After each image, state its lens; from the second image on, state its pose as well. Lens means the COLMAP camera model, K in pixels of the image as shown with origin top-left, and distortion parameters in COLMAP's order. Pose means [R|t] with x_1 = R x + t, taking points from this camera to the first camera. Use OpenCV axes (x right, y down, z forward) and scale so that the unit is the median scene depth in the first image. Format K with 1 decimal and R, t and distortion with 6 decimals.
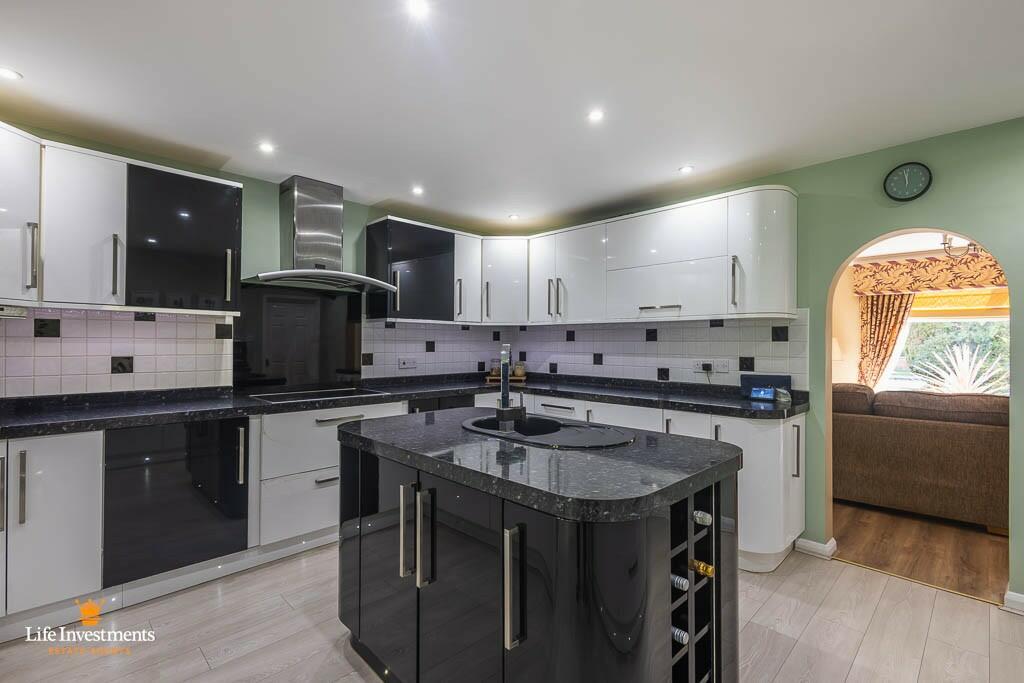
lens RADIAL K [[475.1, 0, 504.7], [0, 475.1, 337.0], [0, 0, 1]] dist [0.010606, -0.000777]
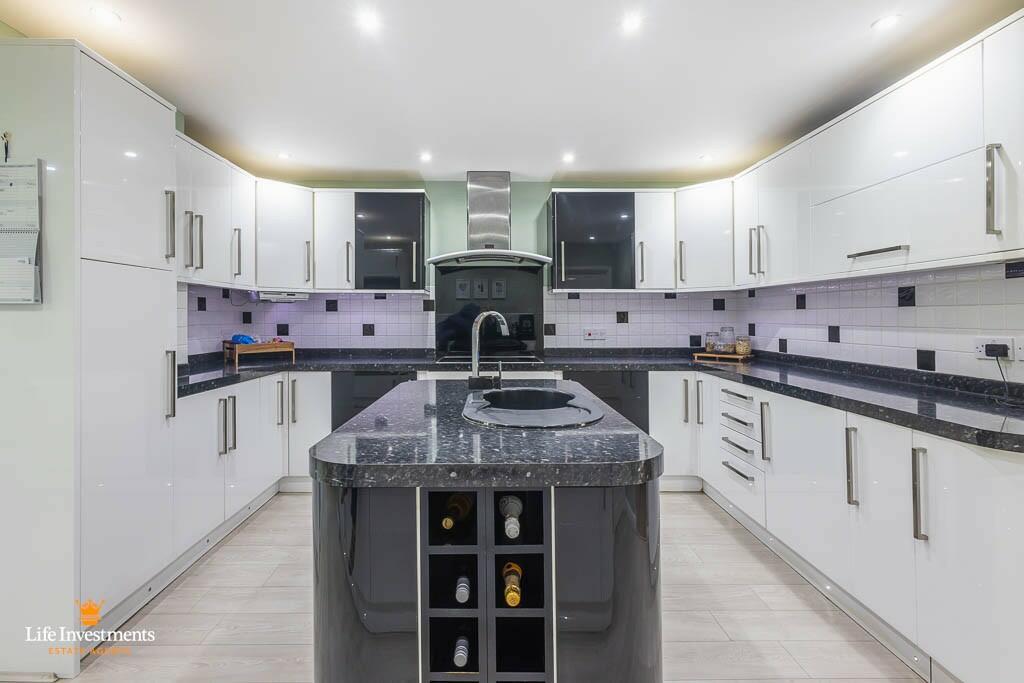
lens RADIAL K [[475.1, 0, 481.9], [0, 475.1, 321.3], [0, 0, 1]] dist [0.010606, -0.000777]
pose [[0.712486, 0.001024, -0.701685, 0.327657], [0.014048, 0.999778, 0.015724, 0.009774], [0.701545, -0.021060, 0.712314, 0.146865]]
